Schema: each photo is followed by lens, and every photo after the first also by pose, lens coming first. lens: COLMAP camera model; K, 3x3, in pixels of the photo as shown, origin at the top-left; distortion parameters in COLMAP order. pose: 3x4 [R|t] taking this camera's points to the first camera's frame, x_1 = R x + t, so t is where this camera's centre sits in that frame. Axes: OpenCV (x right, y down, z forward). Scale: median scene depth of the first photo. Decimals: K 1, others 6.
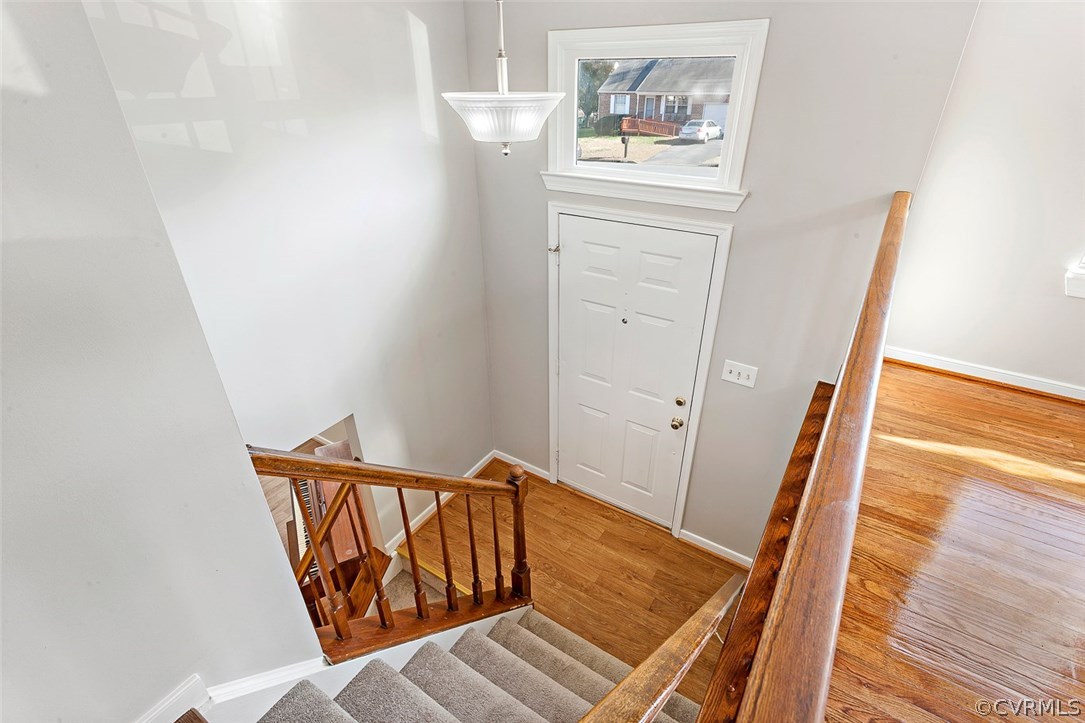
lens RADIAL K [[516.2, 0, 542.5], [0, 516.2, 361.5], [0, 0, 1]] dist [0.000107, 0.000081]
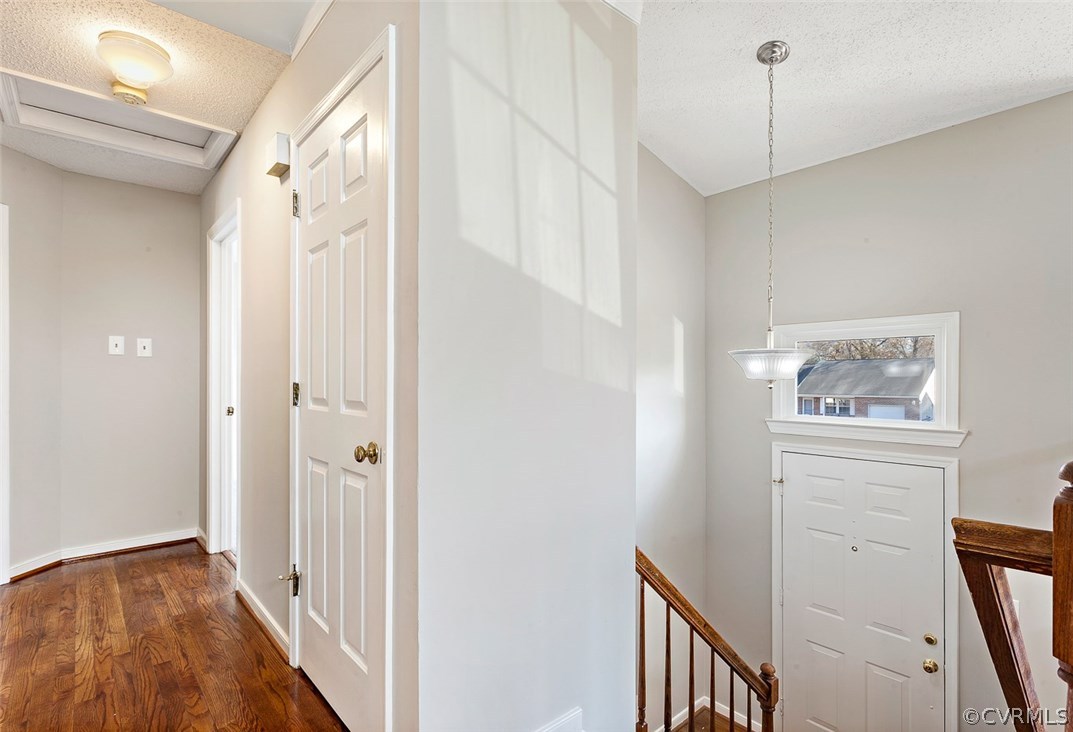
lens RADIAL K [[520.8, 0, 540.2], [0, 520.8, 377.2], [0, 0, 1]] dist [0.002363, 0.000600]
pose [[0.960043, 0.011764, -0.279604, -0.173232], [-0.147398, 0.870555, -0.469475, 0.220294], [0.237888, 0.491930, 0.837505, -0.249444]]
